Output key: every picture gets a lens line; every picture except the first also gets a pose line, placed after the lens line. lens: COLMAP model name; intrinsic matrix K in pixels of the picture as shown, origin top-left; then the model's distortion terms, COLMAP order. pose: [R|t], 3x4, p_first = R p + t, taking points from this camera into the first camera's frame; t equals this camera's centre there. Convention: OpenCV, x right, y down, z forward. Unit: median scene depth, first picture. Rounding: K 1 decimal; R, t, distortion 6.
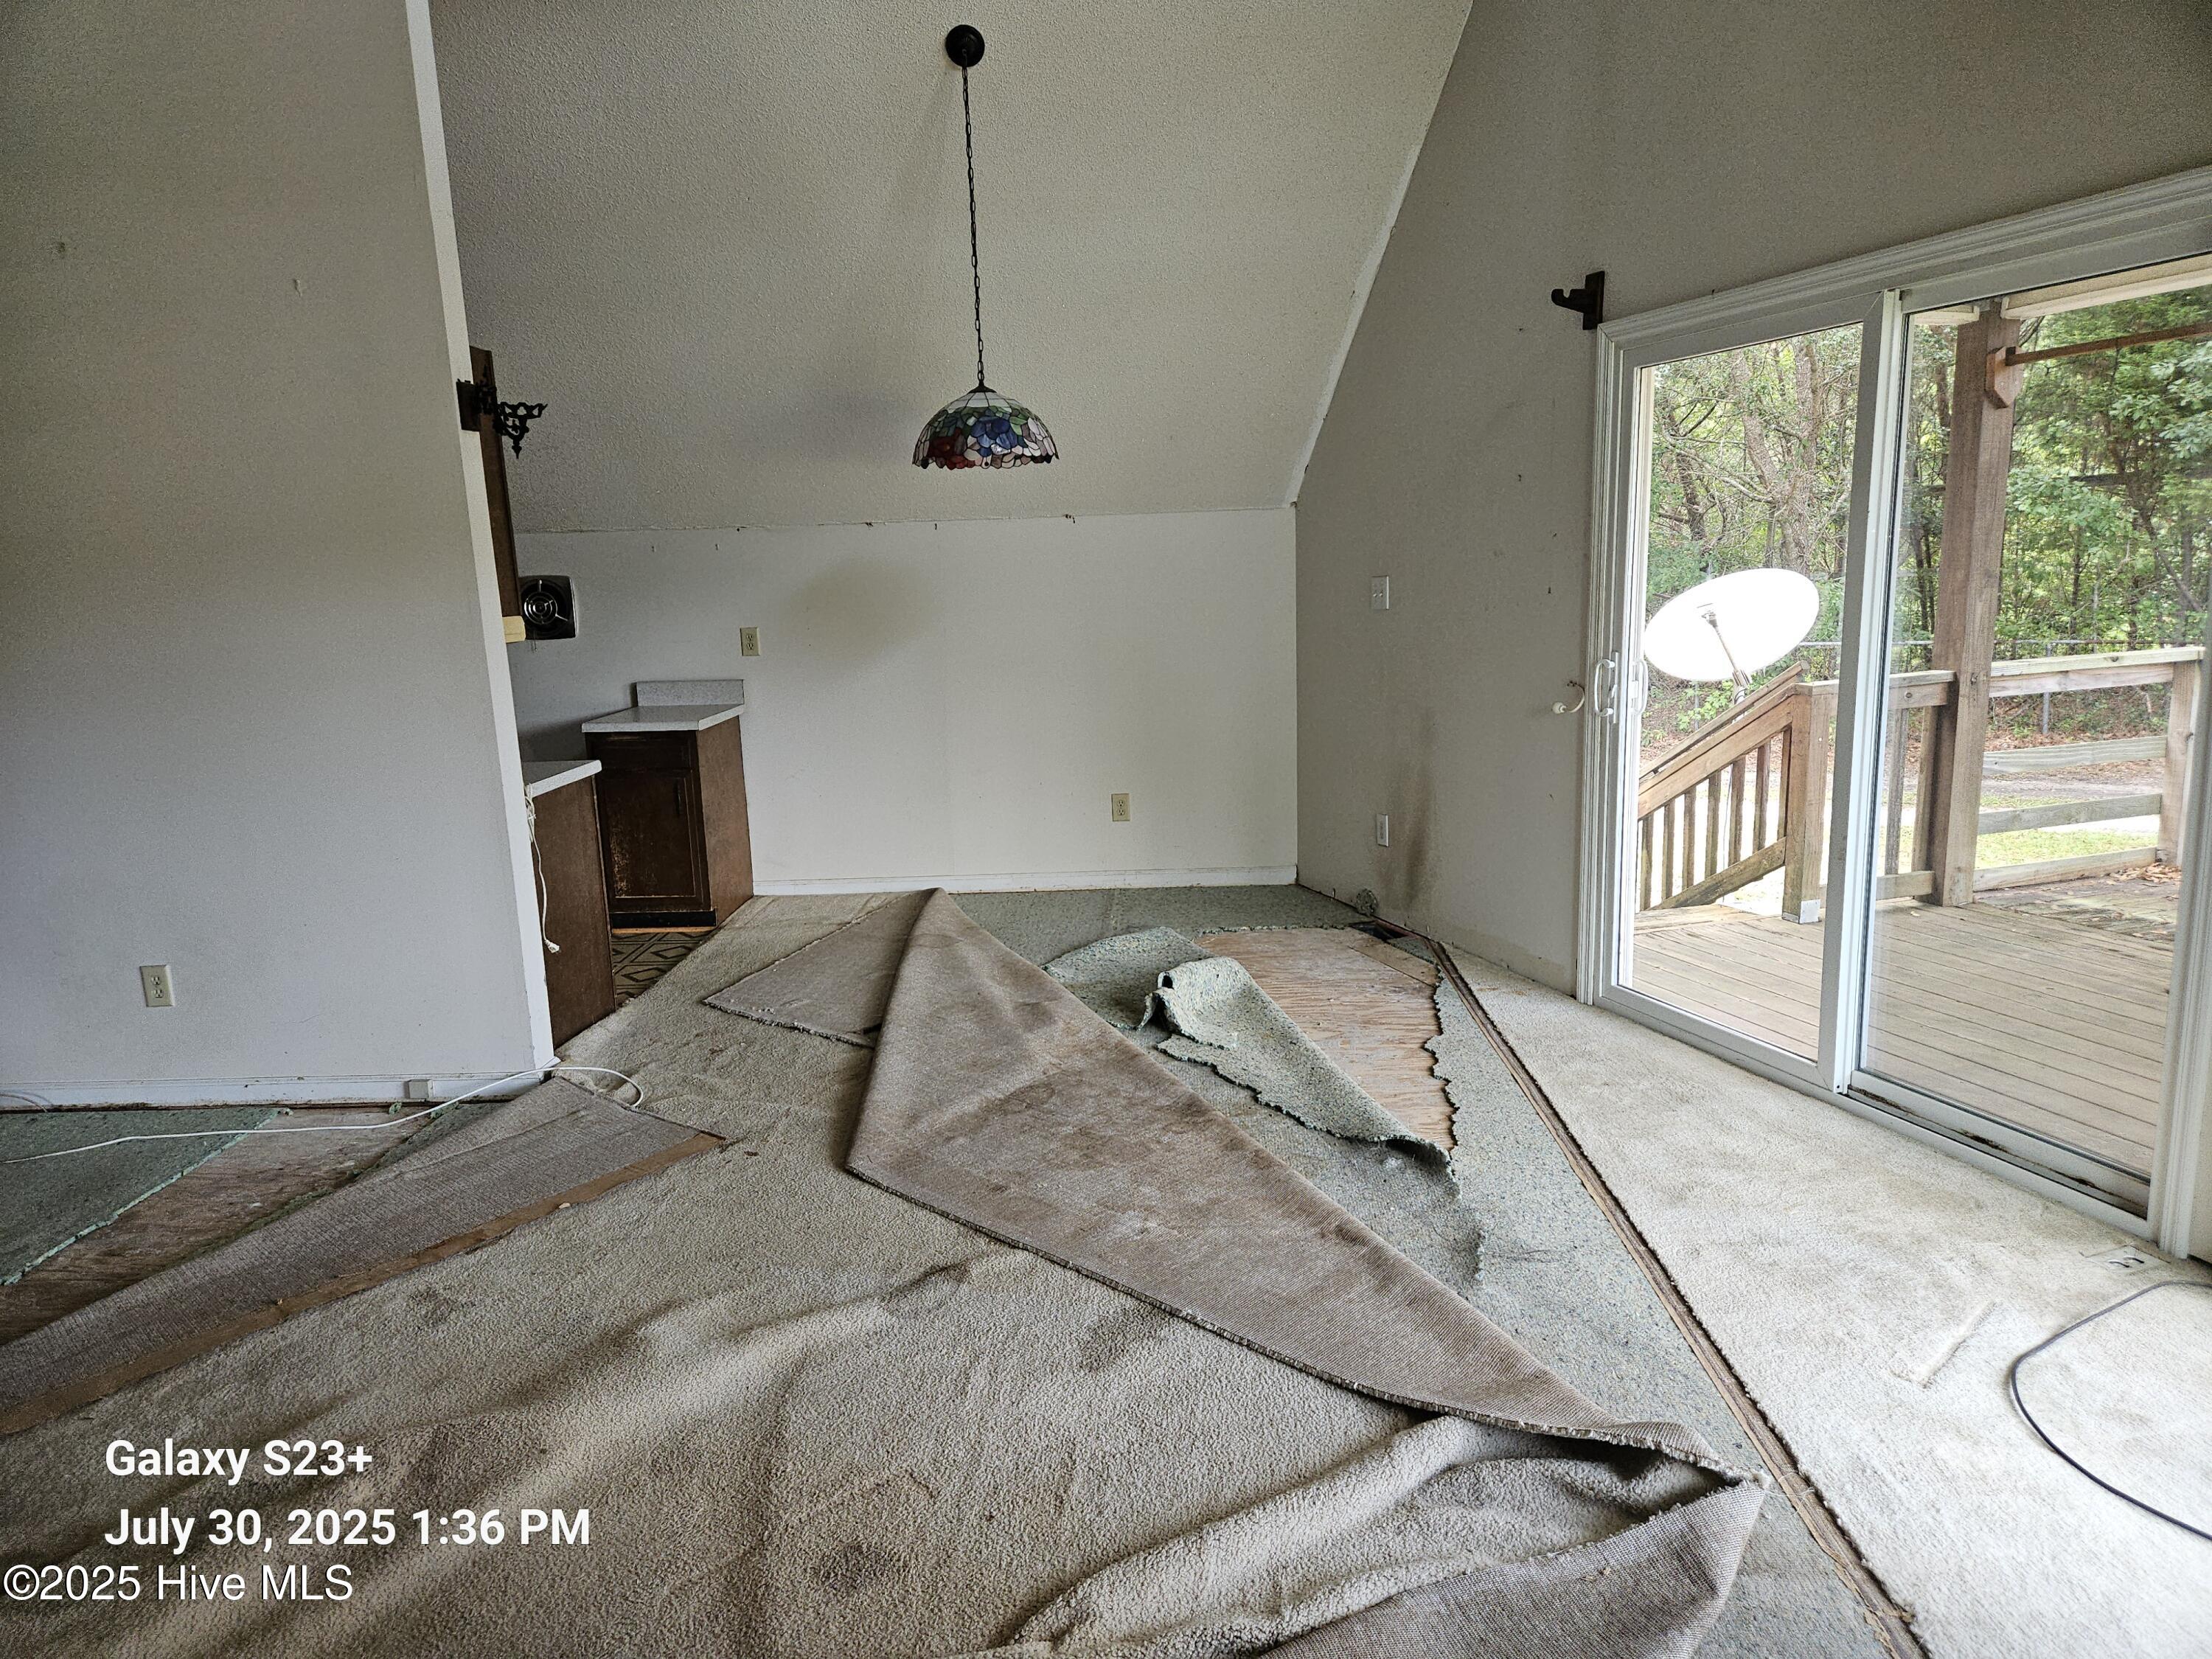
lens RADIAL K [[1465.4, 0, 1091.2], [0, 1465.4, 839.1], [0, 0, 1]] dist [0.080960, -0.069172]
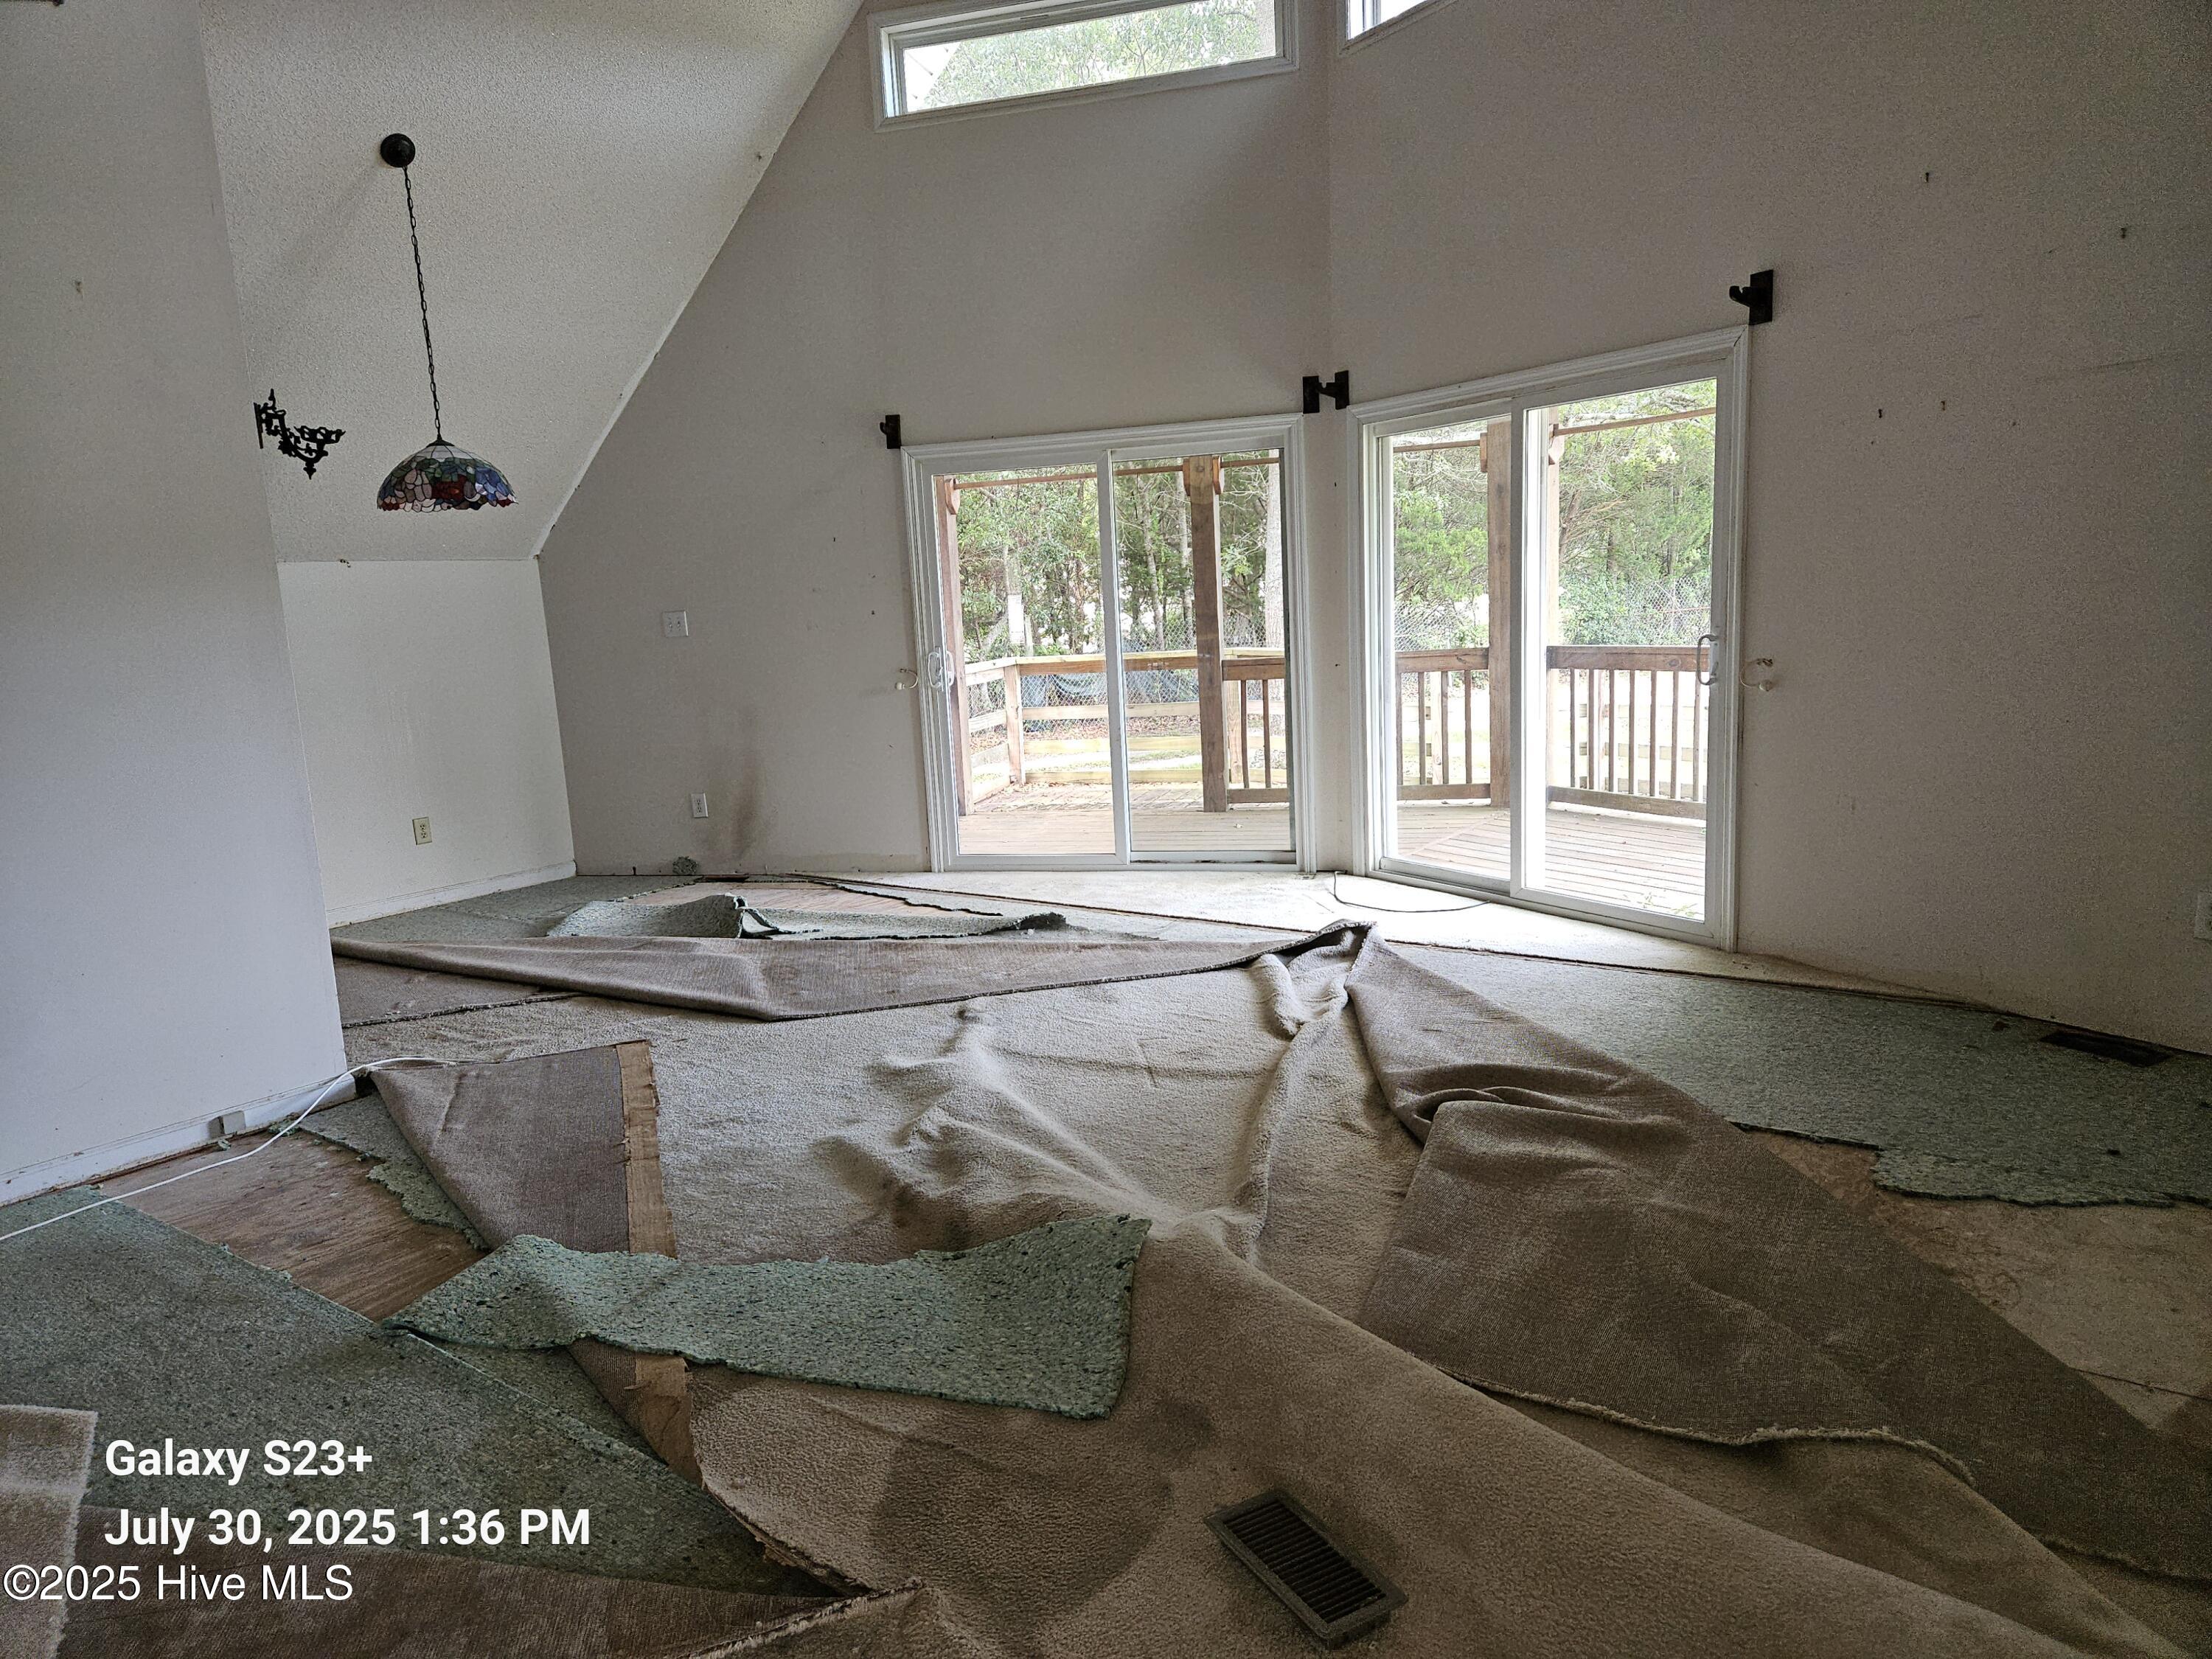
lens RADIAL K [[1465.4, 0, 1083.5], [0, 1465.4, 828.9], [0, 0, 1]] dist [0.080960, -0.069172]
pose [[0.553743, -0.123881, 0.823421, -0.917346], [0.183114, 0.982781, 0.024714, 0.058913], [-0.812304, 0.137095, 0.566892, -0.015291]]
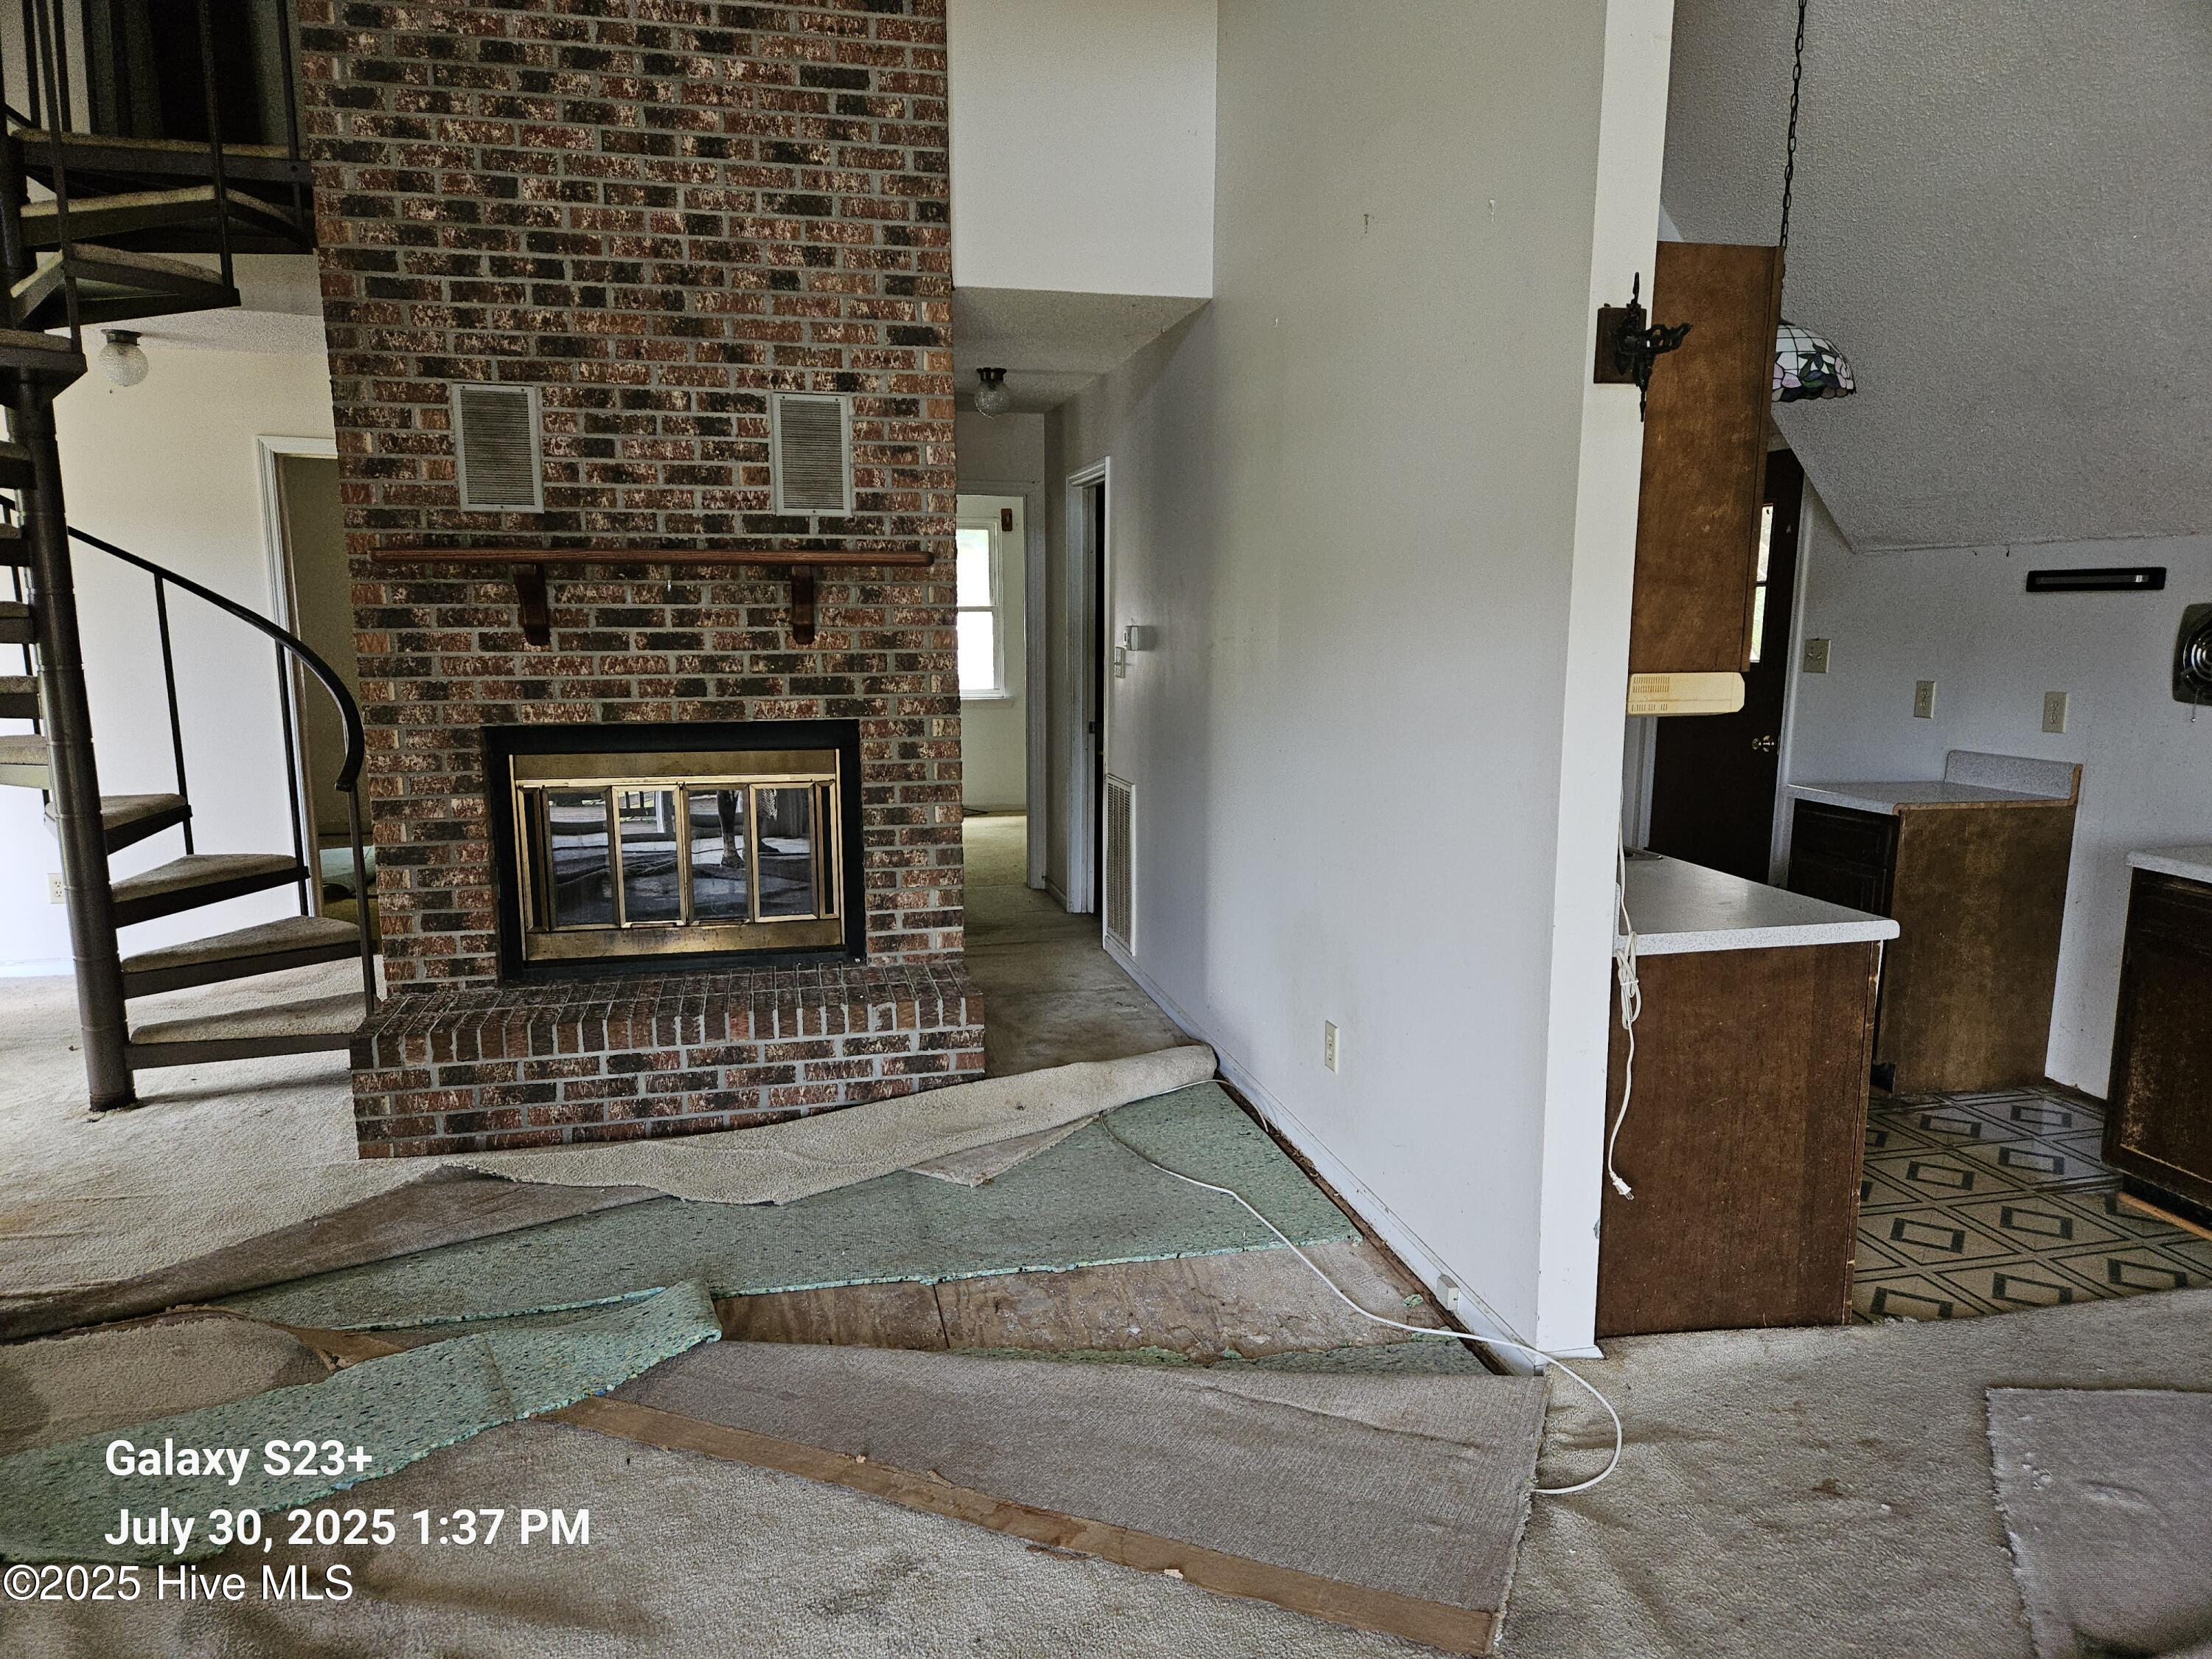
lens RADIAL K [[1465.4, 0, 1103.5], [0, 1465.4, 849.9], [0, 0, 1]] dist [0.080960, -0.069172]
pose [[0.280391, 0.196798, -0.939495, 0.151173], [-0.189437, 0.970853, 0.146829, -0.122624], [0.941007, 0.136806, 0.309499, 0.580551]]
